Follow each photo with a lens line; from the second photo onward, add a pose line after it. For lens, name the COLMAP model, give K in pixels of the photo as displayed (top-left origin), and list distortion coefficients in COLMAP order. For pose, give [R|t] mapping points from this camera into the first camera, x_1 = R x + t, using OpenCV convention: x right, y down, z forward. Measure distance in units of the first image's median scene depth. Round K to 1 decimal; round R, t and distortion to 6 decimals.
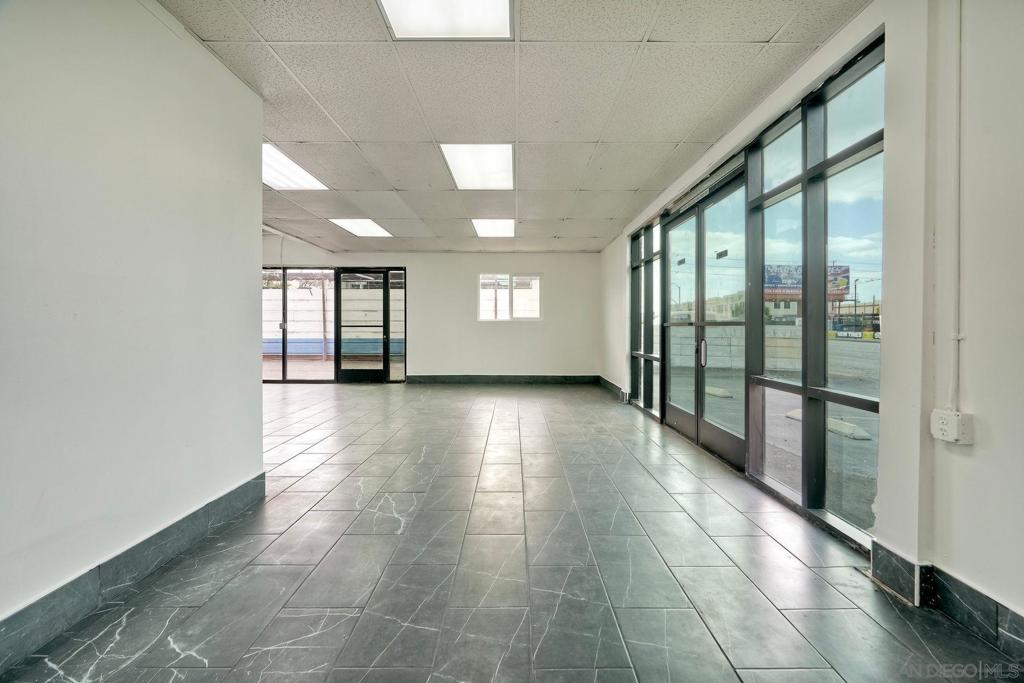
lens RADIAL K [[481.7, 0, 514.2], [0, 481.7, 335.0], [0, 0, 1]] dist [0.002270, 0.000310]
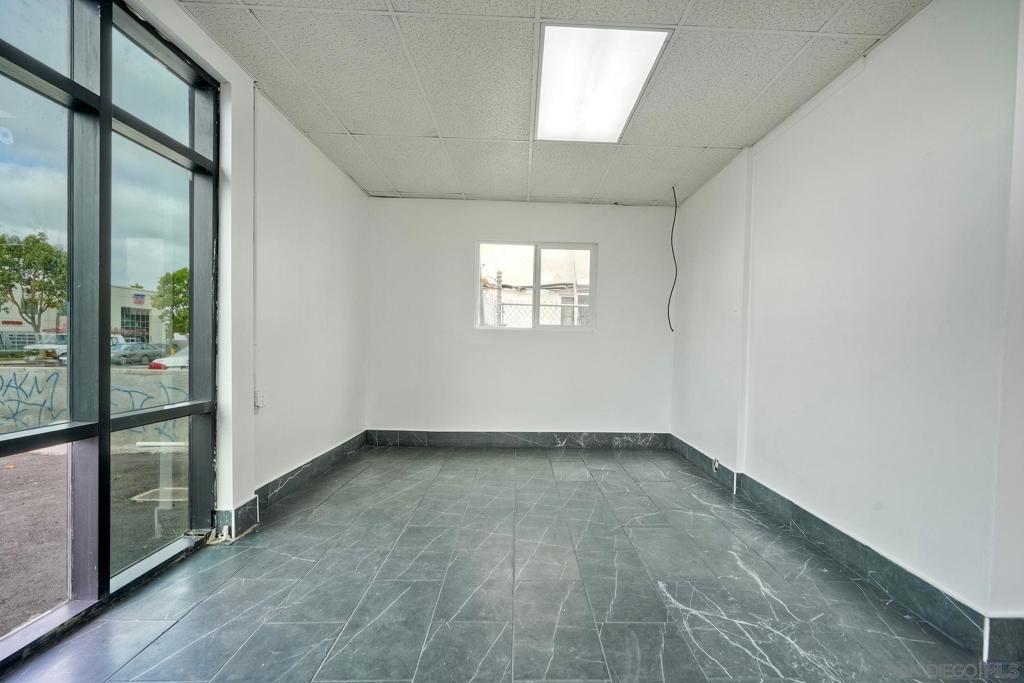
lens RADIAL K [[481.7, 0, 509.9], [0, 481.7, 348.1], [0, 0, 1]] dist [0.002270, 0.000310]
pose [[-0.999588, -0.023410, 0.016620, 0.029595], [-0.022934, 0.999337, 0.028270, -0.033978], [-0.017271, 0.027877, -0.999462, 2.079570]]
